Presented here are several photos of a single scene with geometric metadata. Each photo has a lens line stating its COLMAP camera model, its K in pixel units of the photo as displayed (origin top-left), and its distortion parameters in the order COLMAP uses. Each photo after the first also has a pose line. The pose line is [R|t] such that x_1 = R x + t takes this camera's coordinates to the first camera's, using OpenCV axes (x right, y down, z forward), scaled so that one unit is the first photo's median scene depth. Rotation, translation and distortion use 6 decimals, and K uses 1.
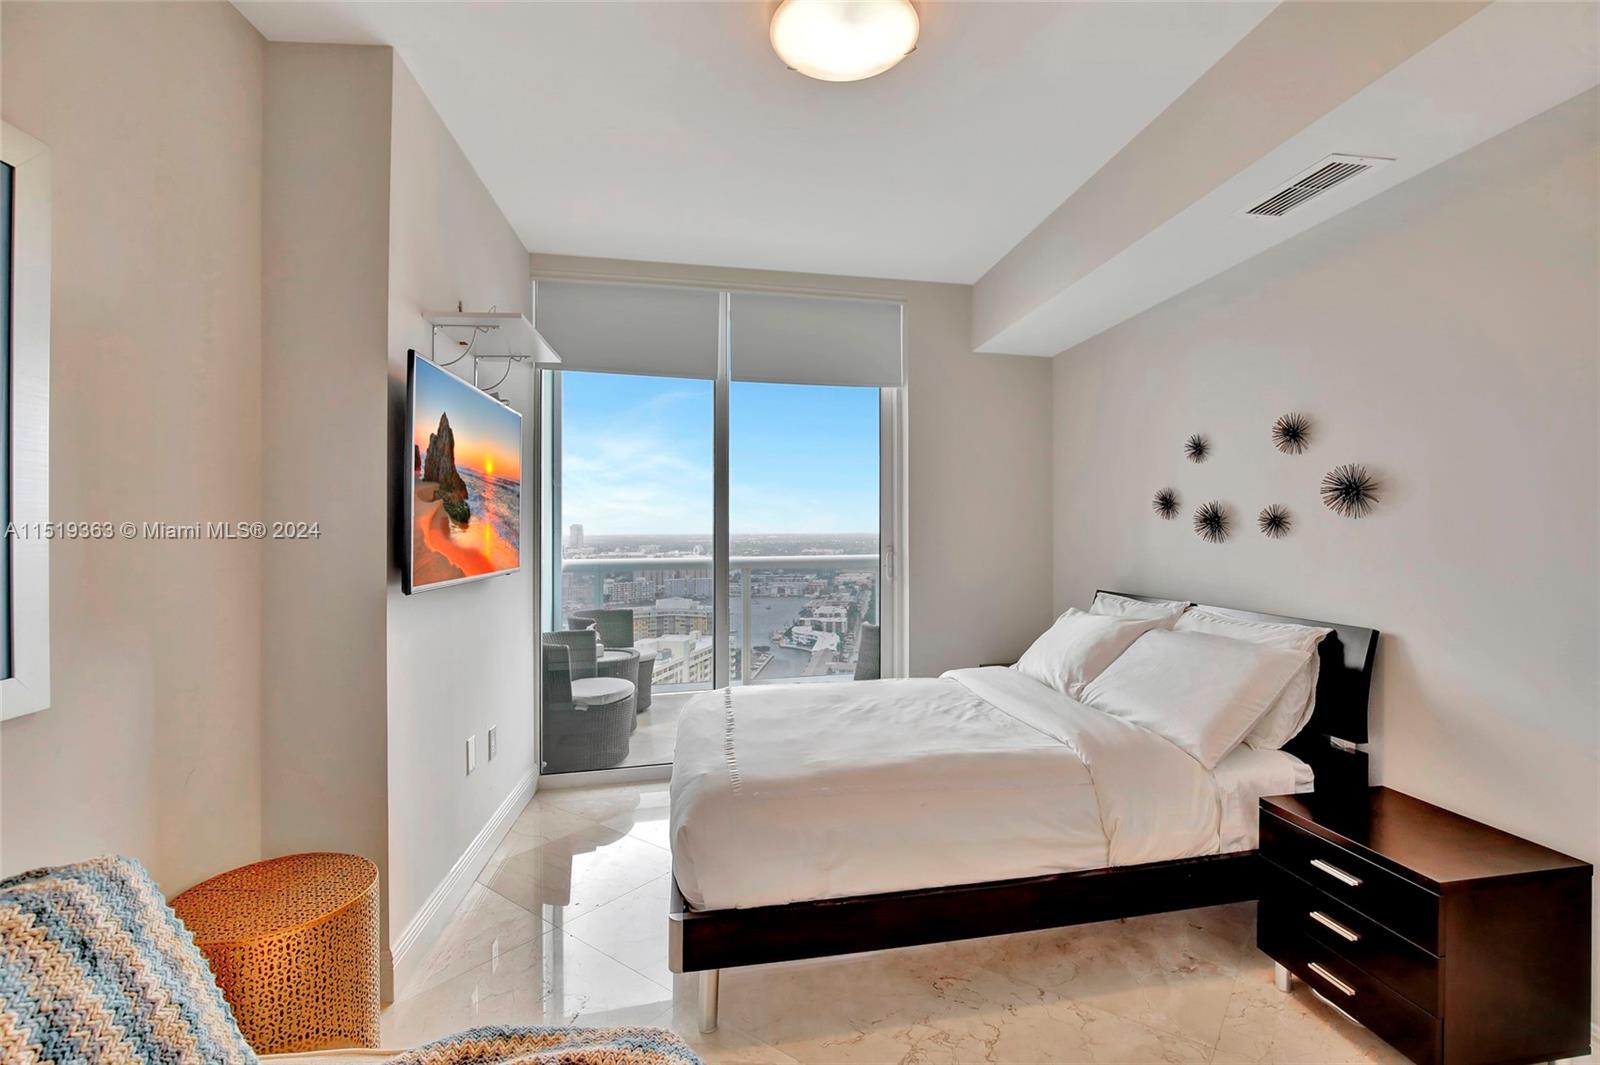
lens RADIAL K [[741.0, 0, 803.4], [0, 741.0, 531.0], [0, 0, 1]] dist [-0.012566, -0.000194]
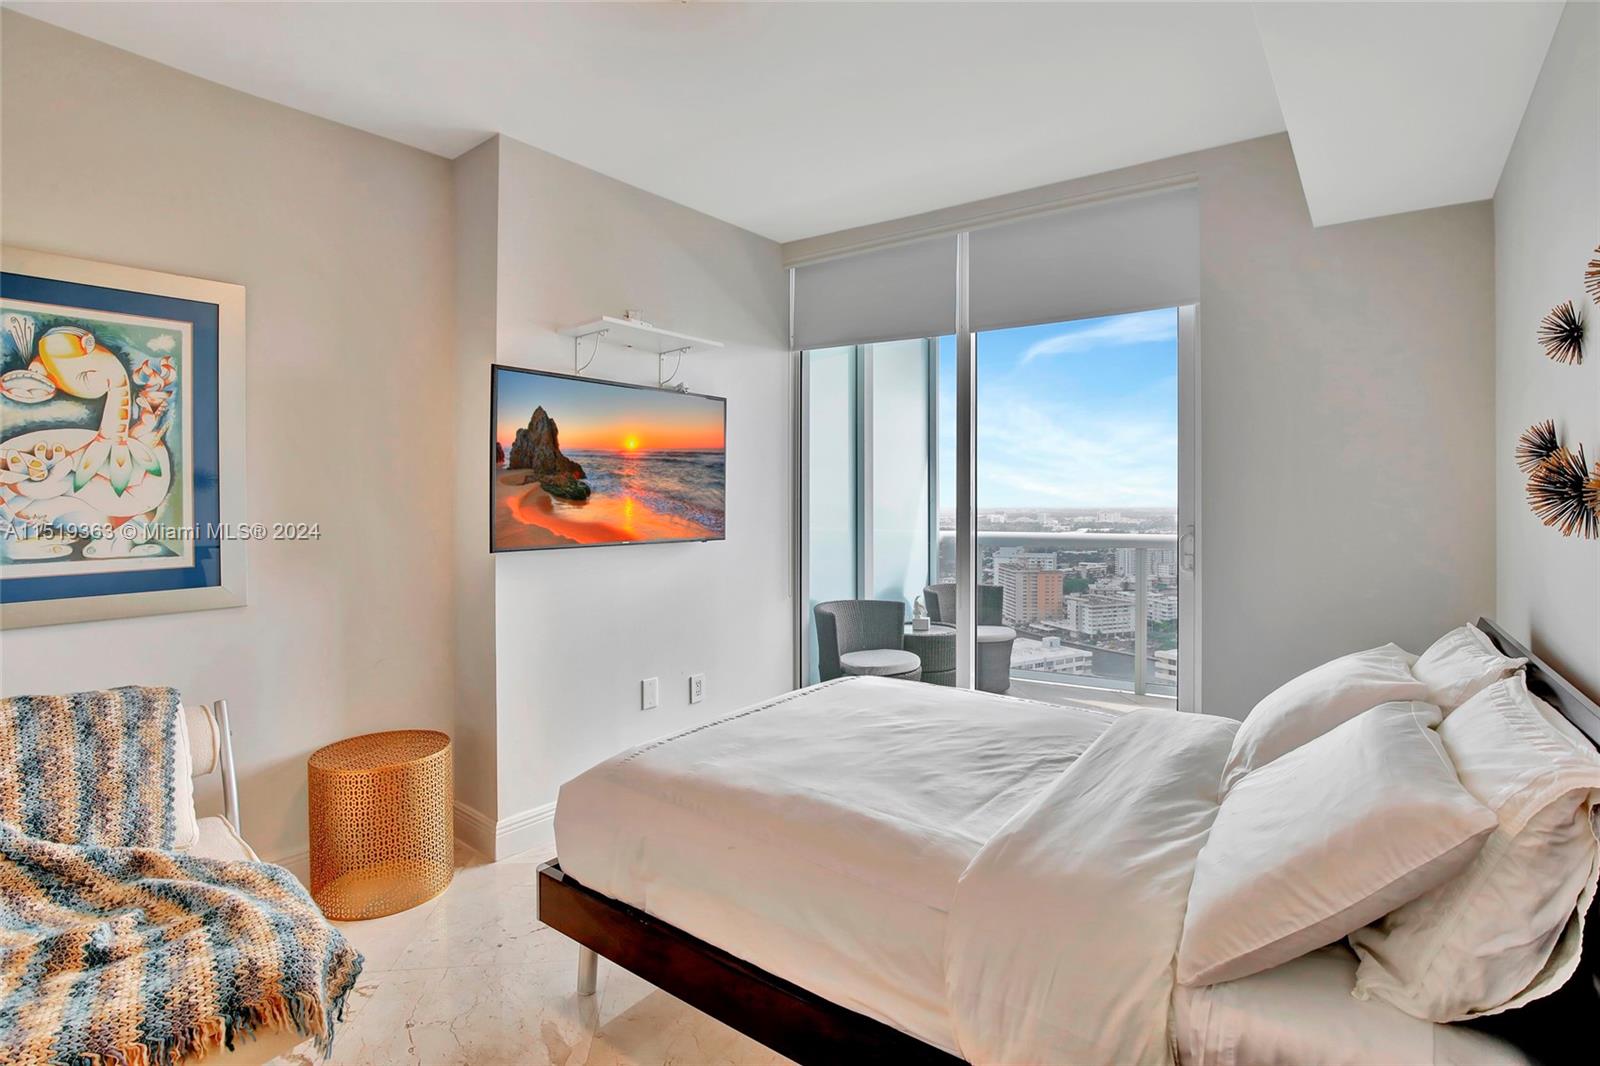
lens RADIAL K [[741.0, 0, 800.4], [0, 741.0, 504.6], [0, 0, 1]] dist [-0.012566, -0.000194]
pose [[0.675017, -0.002525, -0.737798, 0.681654], [0.006656, 0.999974, 0.002667, -0.004311], [0.737772, -0.006711, 0.675016, 0.434142]]
